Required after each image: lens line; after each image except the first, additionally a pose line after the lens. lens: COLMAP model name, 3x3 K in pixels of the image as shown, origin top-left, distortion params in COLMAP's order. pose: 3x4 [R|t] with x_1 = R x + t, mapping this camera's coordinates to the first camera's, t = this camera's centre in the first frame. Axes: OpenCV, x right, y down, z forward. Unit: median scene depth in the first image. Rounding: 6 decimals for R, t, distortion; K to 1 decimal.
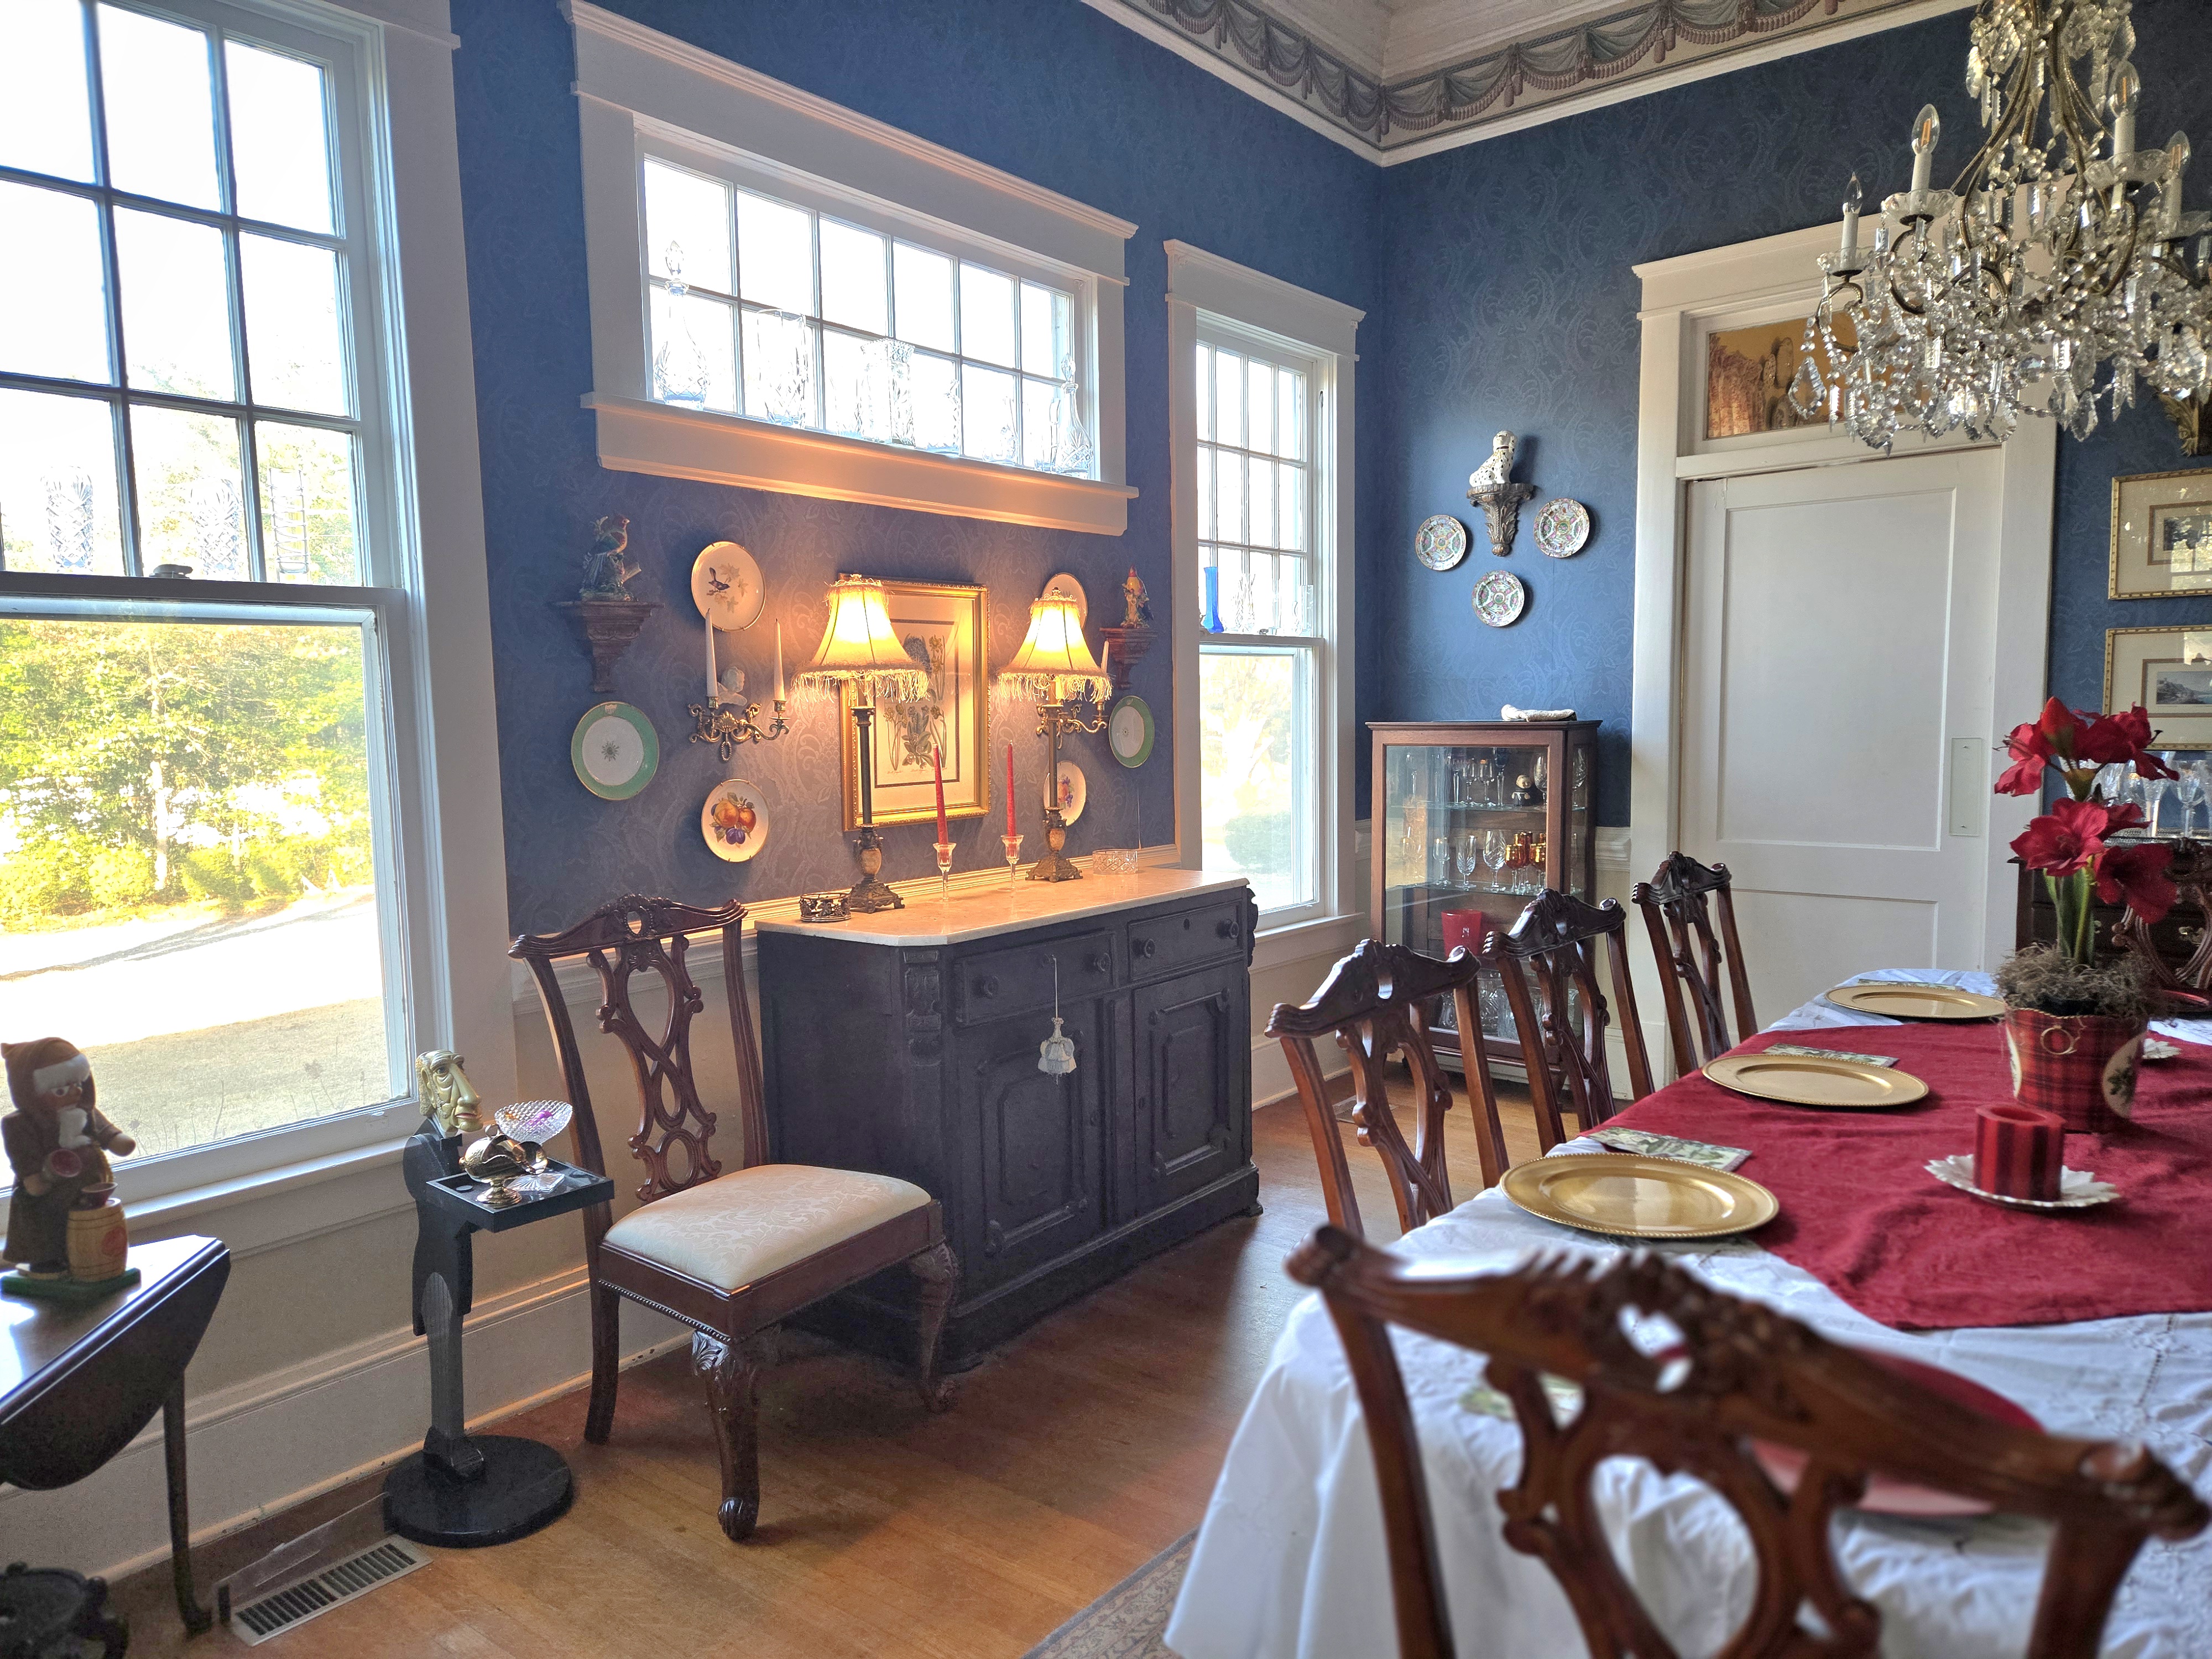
lens RADIAL K [[1495.3, 0, 1096.2], [0, 1495.3, 847.0], [0, 0, 1]] dist [0.081063, -0.055173]
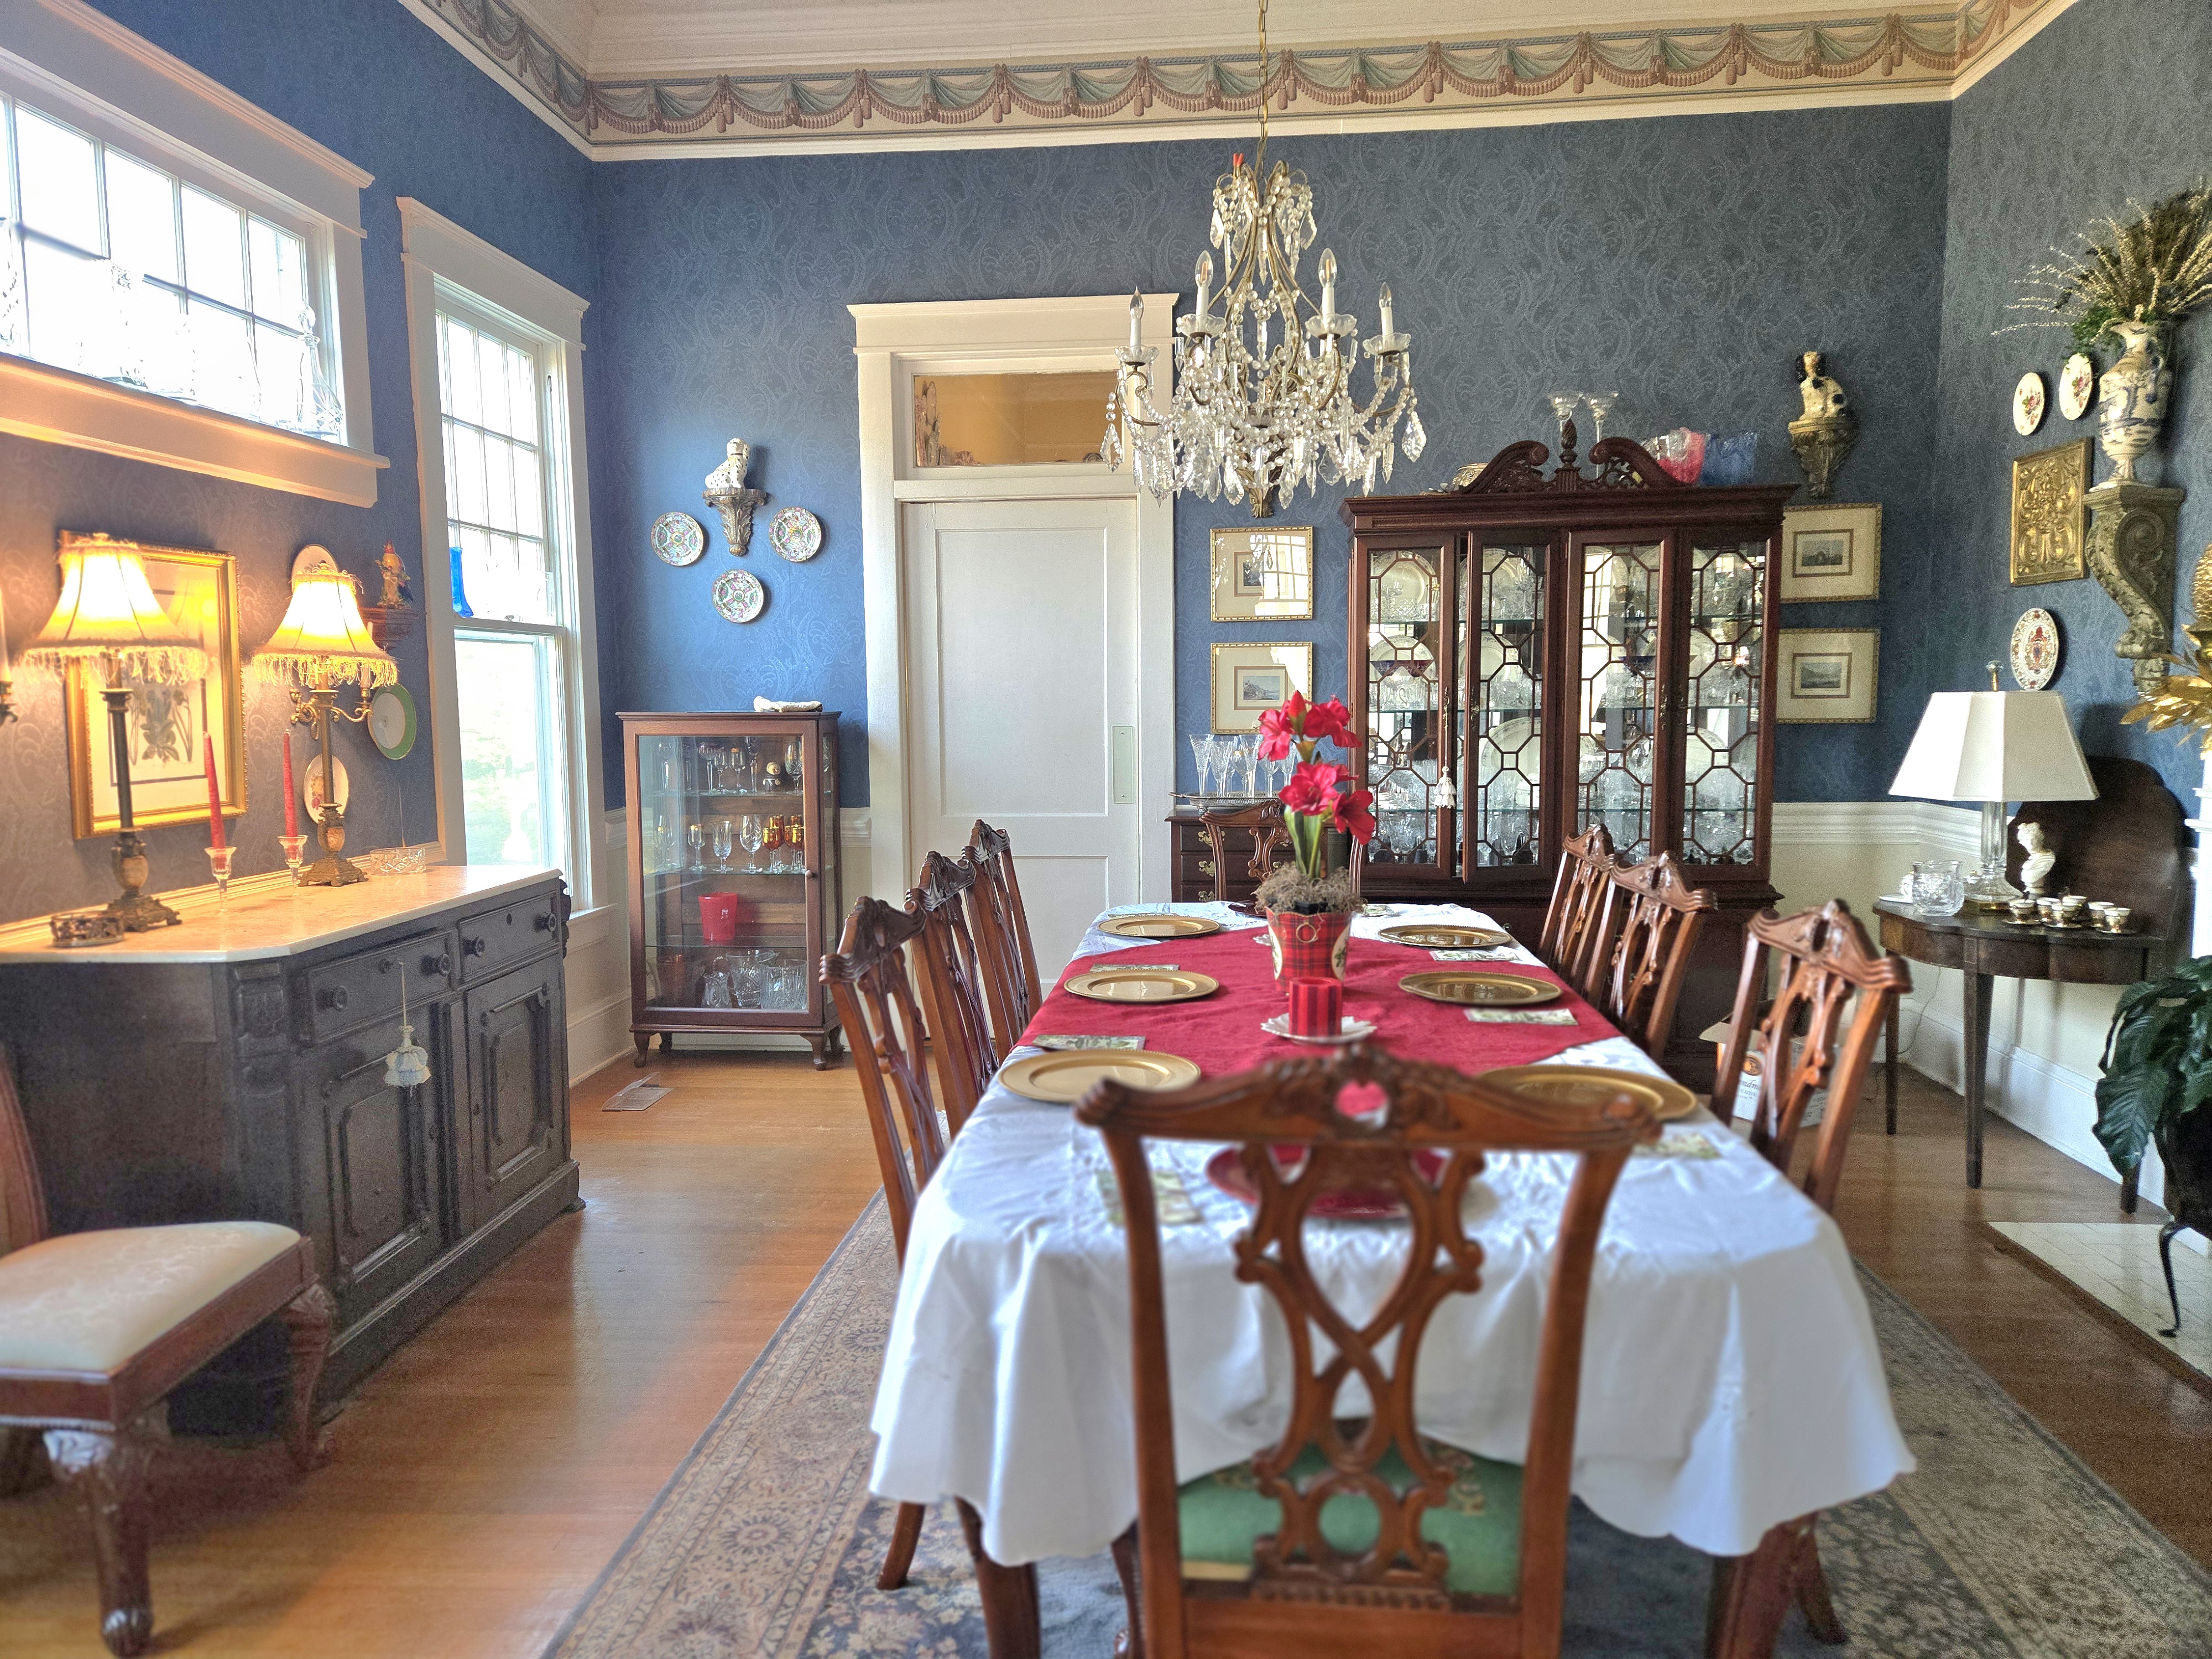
lens RADIAL K [[1495.3, 0, 1111.2], [0, 1495.3, 835.5], [0, 0, 1]] dist [0.081063, -0.055173]
pose [[0.827797, -0.047610, 0.559004, -0.151976], [0.050343, 0.998677, 0.010506, 0.006702], [-0.558764, 0.019445, 0.829099, -0.025556]]
